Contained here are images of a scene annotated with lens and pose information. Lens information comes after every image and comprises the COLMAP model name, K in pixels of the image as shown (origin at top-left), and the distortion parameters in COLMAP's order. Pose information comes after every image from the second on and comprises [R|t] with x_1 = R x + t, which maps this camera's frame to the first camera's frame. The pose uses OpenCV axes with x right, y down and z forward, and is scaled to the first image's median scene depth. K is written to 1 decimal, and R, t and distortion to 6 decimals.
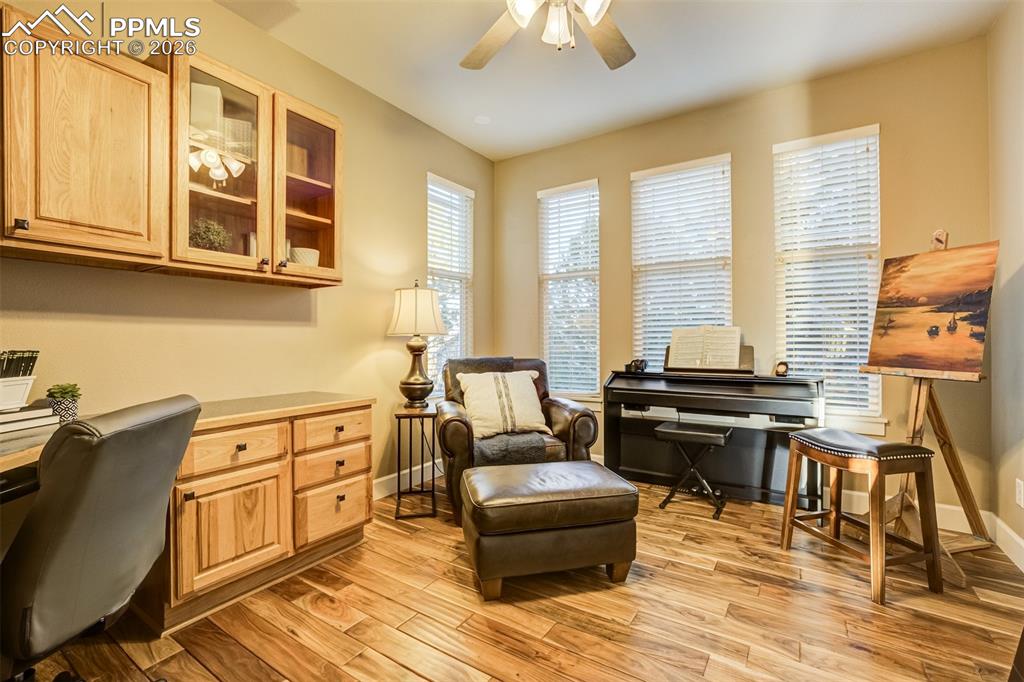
lens RADIAL K [[435.5, 0, 533.4], [0, 435.5, 341.4], [0, 0, 1]] dist [-0.040823, 0.012094]
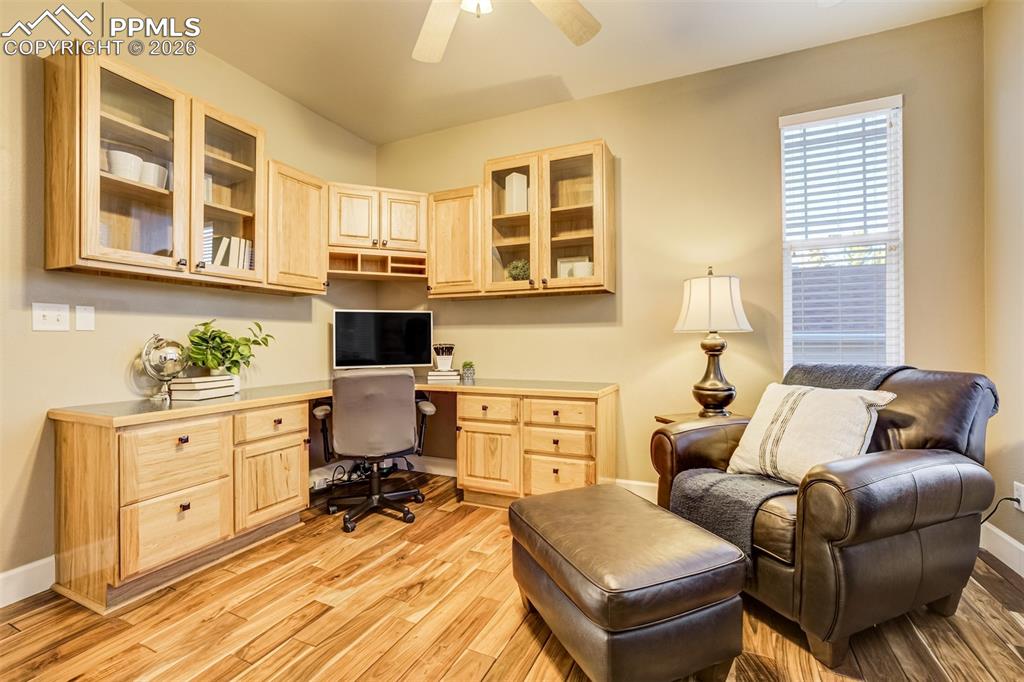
lens RADIAL K [[435.5, 0, 513.3], [0, 435.5, 341.7], [0, 0, 1]] dist [-0.040823, 0.012094]
pose [[0.140819, 0.001972, -0.990033, 0.743318], [0.001903, 0.999996, 0.002263, 0.002957], [0.990034, -0.002203, 0.140815, 0.731463]]
